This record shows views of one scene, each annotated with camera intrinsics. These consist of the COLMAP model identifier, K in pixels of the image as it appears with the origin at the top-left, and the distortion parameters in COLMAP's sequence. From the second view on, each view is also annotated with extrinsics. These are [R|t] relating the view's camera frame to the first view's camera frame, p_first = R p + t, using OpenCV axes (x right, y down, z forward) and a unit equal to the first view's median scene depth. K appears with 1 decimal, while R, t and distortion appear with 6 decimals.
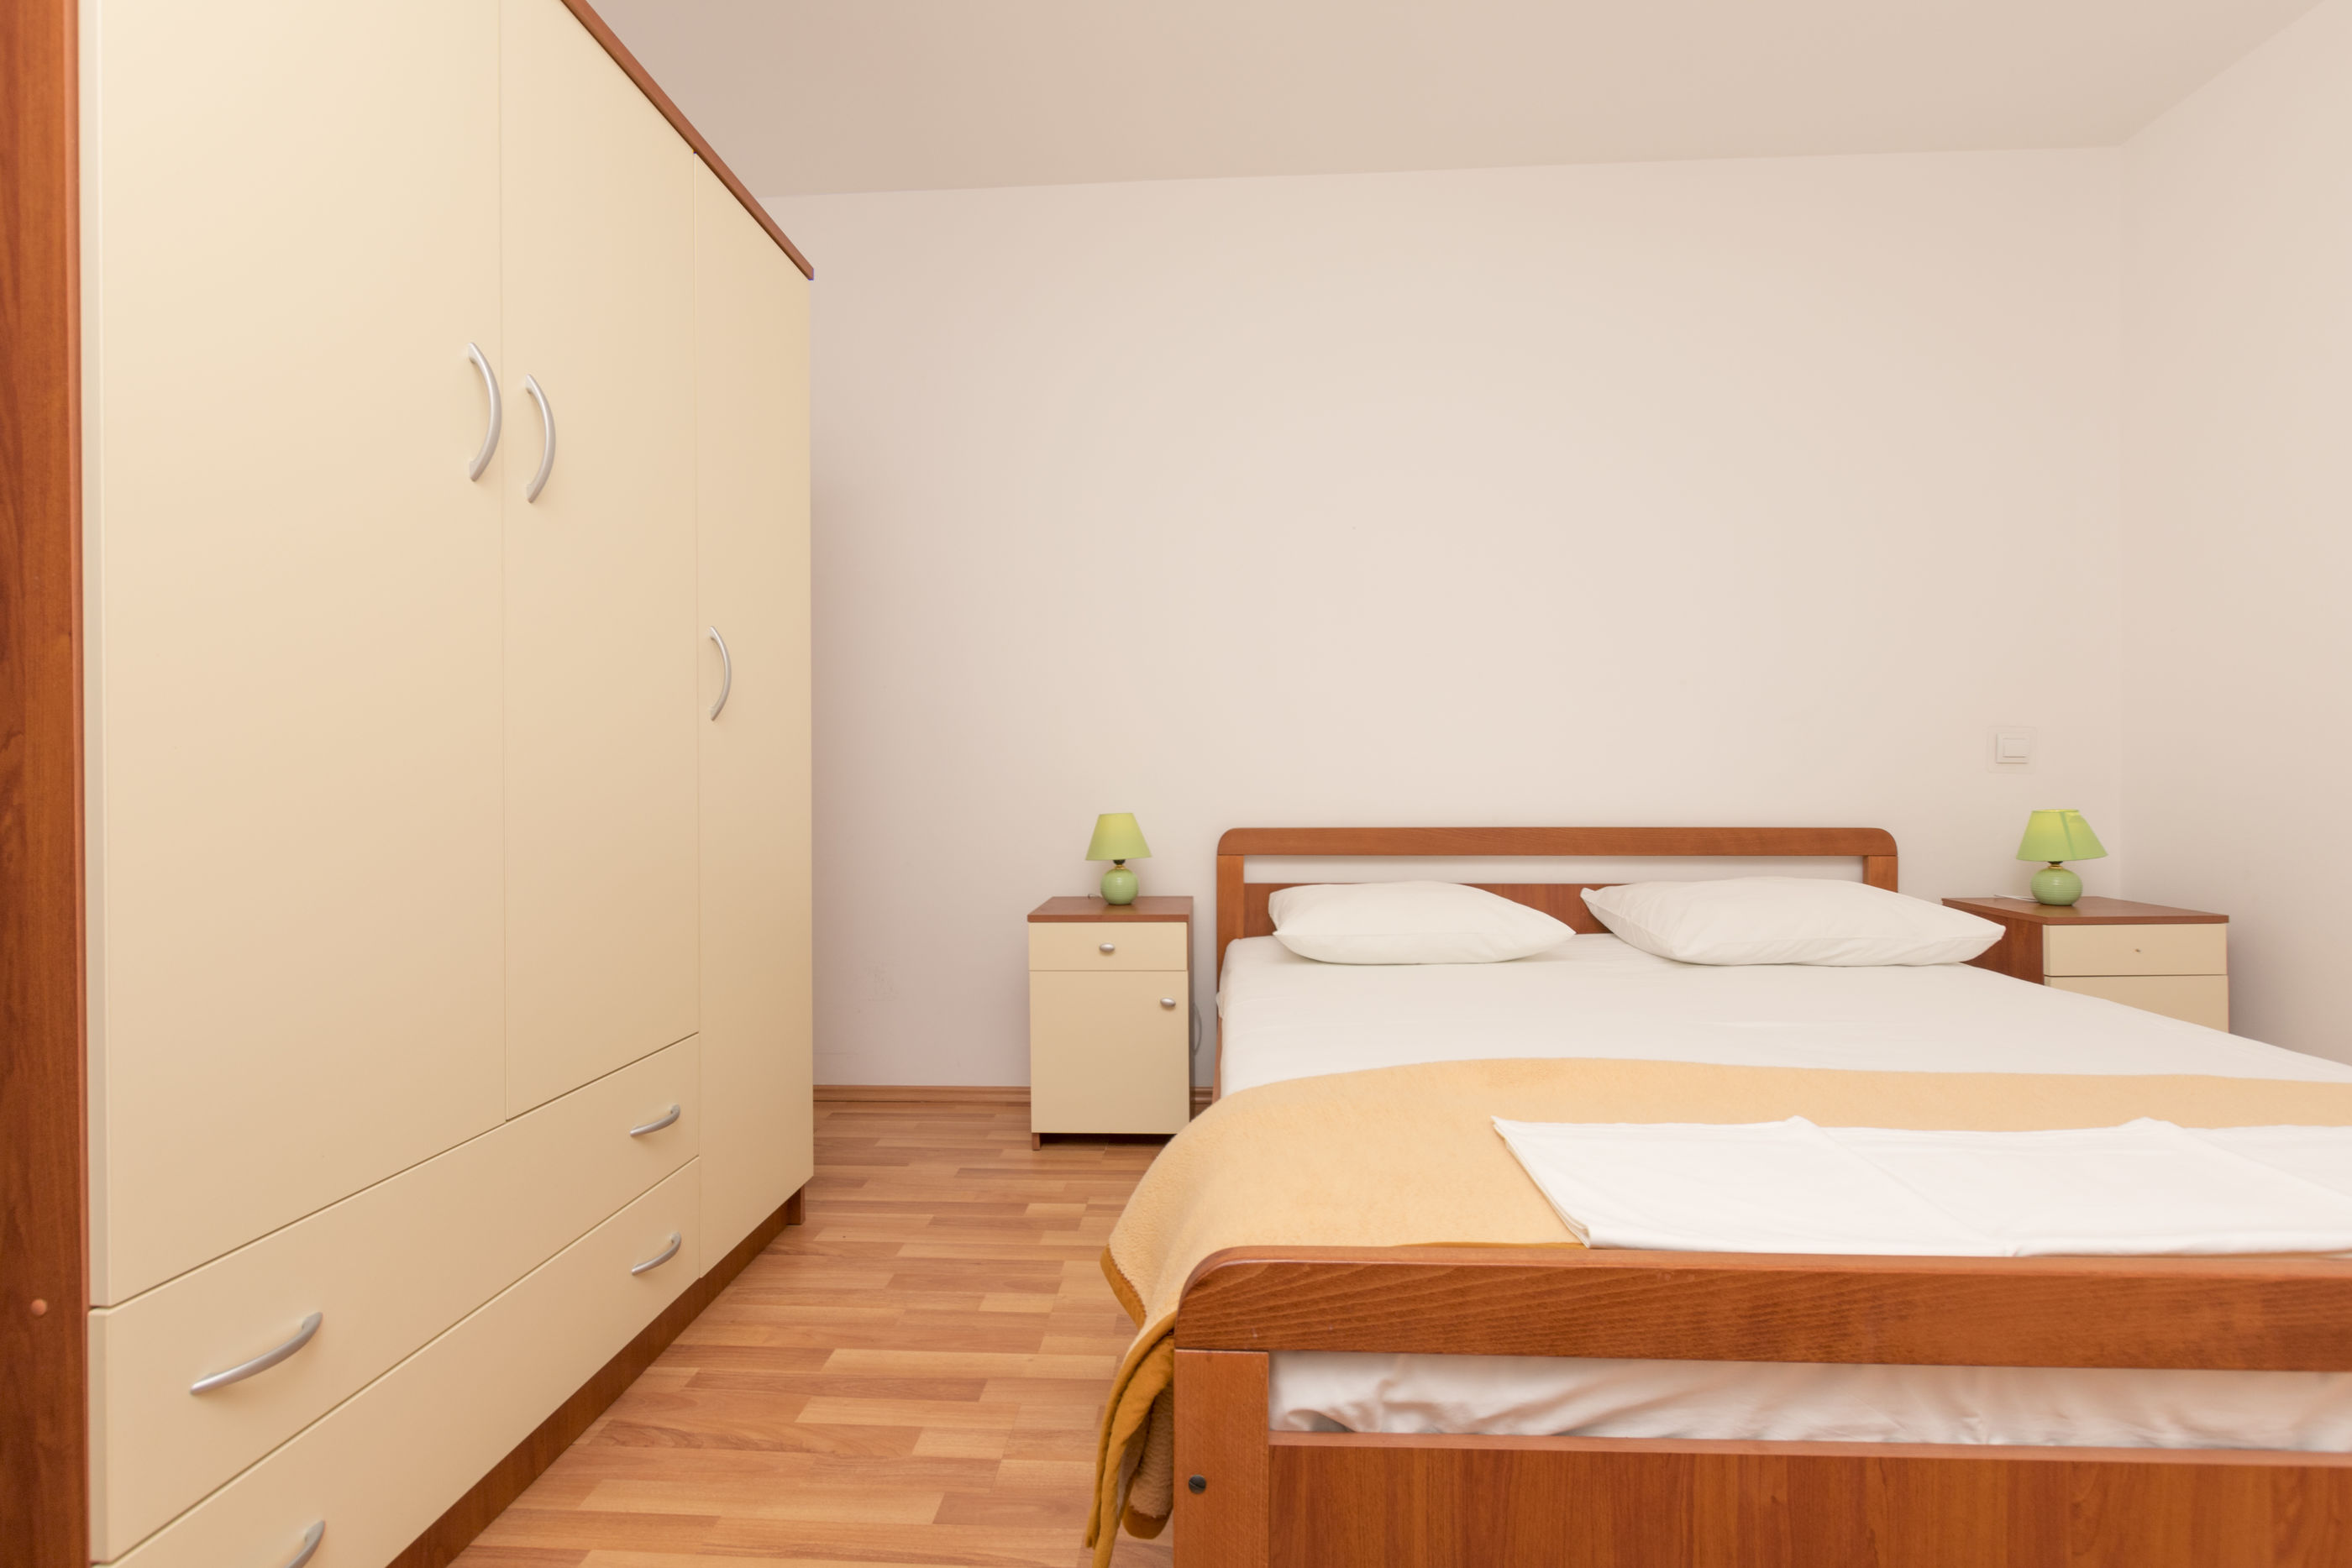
lens RADIAL K [[1020.6, 0, 1168.6], [0, 1020.6, 794.5], [0, 0, 1]] dist [0.002118, -0.000610]
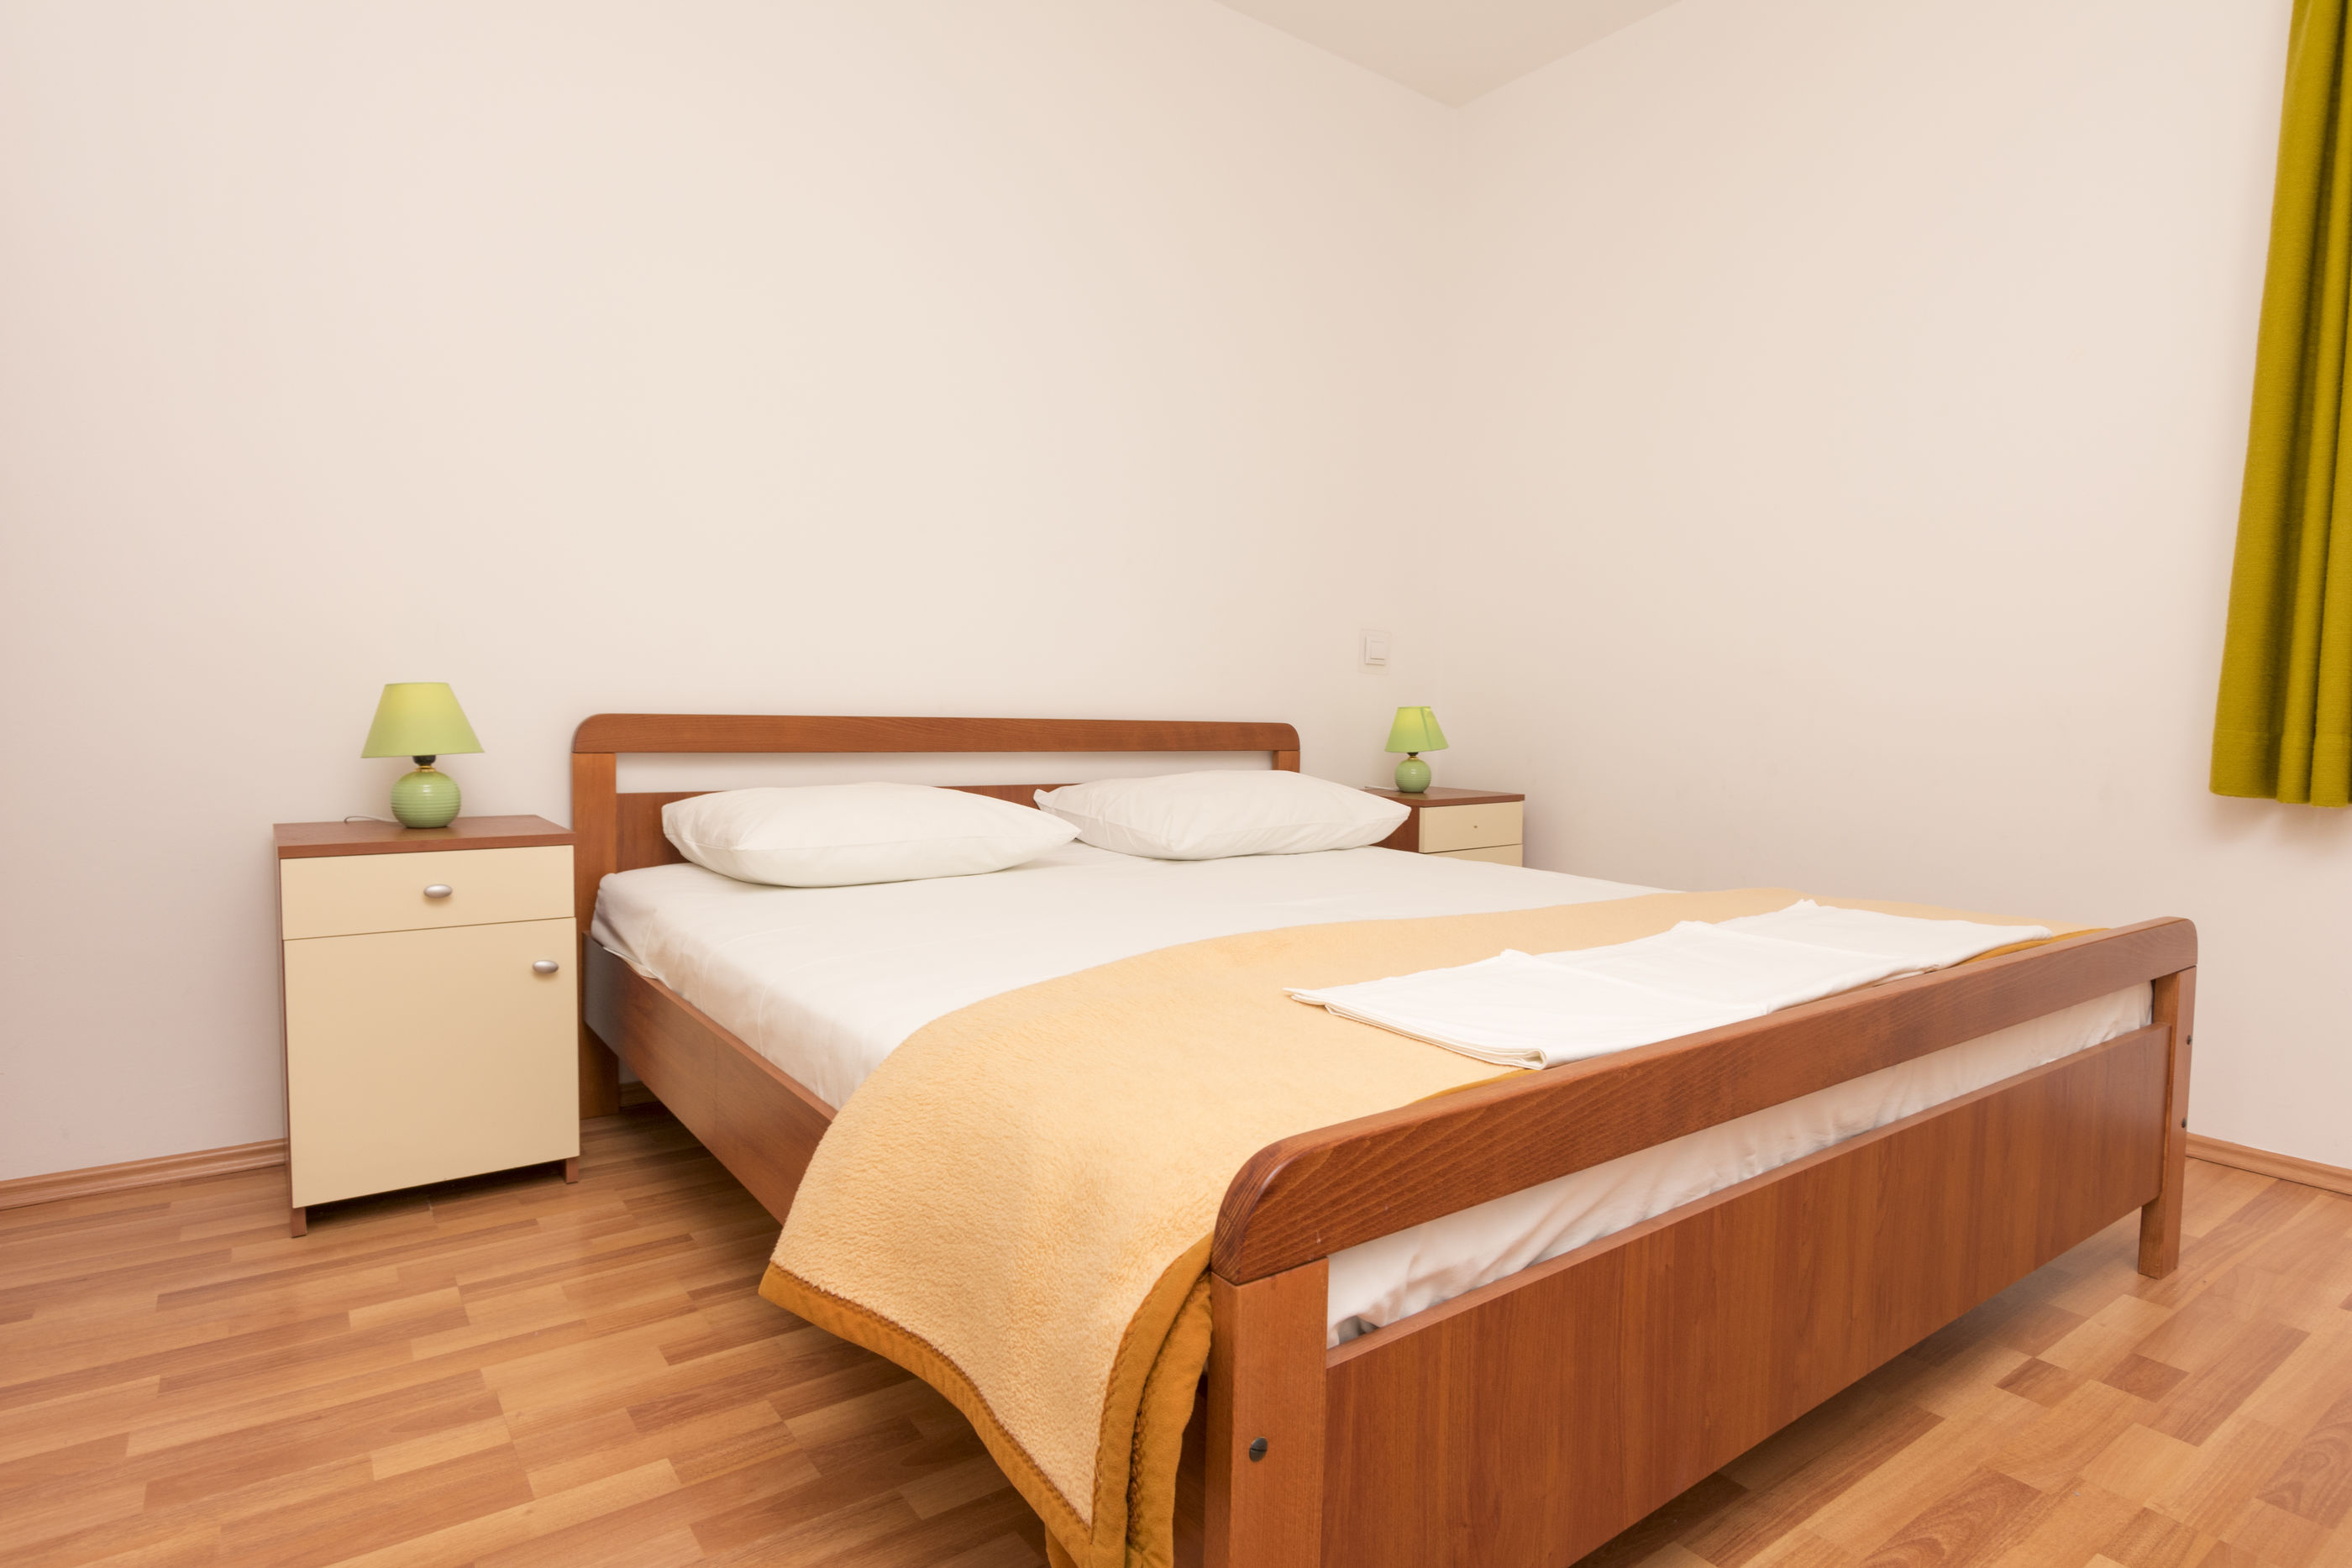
lens RADIAL K [[1266.4, 0, 1184.8], [0, 1266.4, 797.5], [0, 0, 1]] dist [-0.003439, -0.002964]
pose [[0.768265, -0.024475, 0.639664, -0.220758], [-0.012104, 0.998535, 0.052744, 0.049331], [-0.640018, -0.048263, 0.766843, 0.119308]]
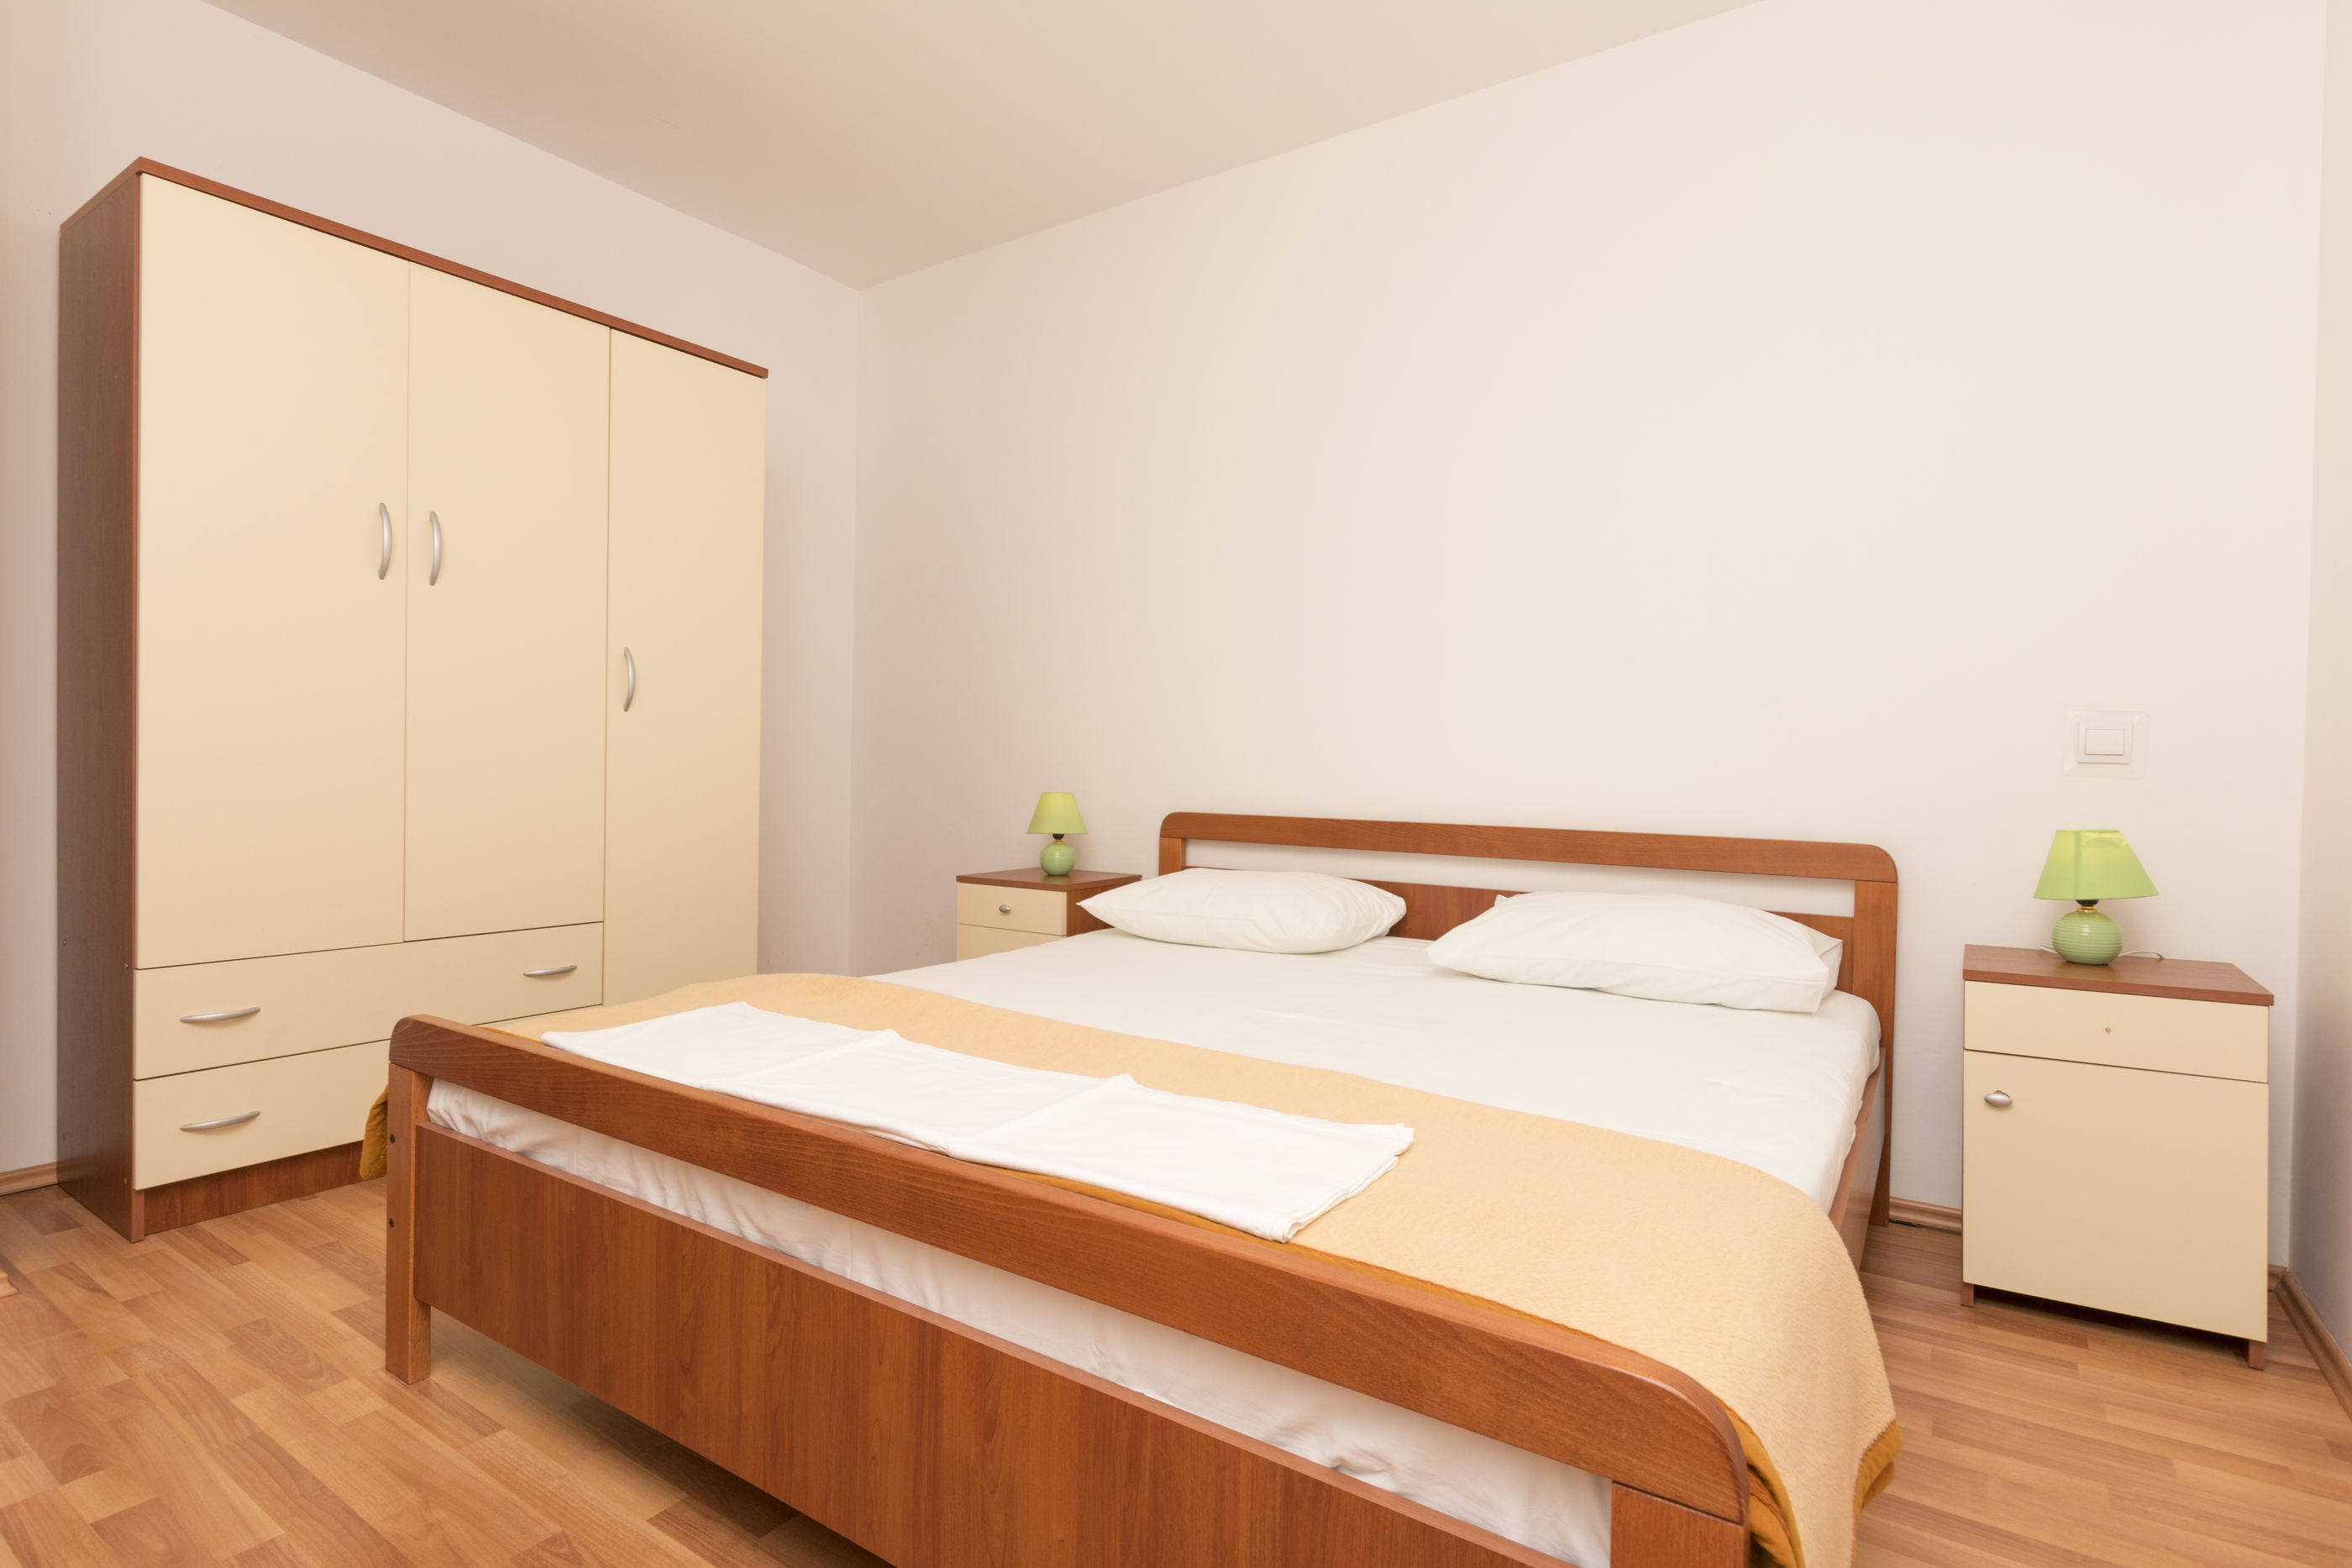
lens RADIAL K [[1183.7, 0, 1175.1], [0, 1183.7, 781.6], [0, 0, 1]] dist [0.003964, -0.001260]
pose [[0.848536, 0.027898, -0.528402, 0.856936], [-0.036266, 0.999327, -0.005476, 0.011343], [0.527894, 0.023810, 0.848977, -0.013672]]
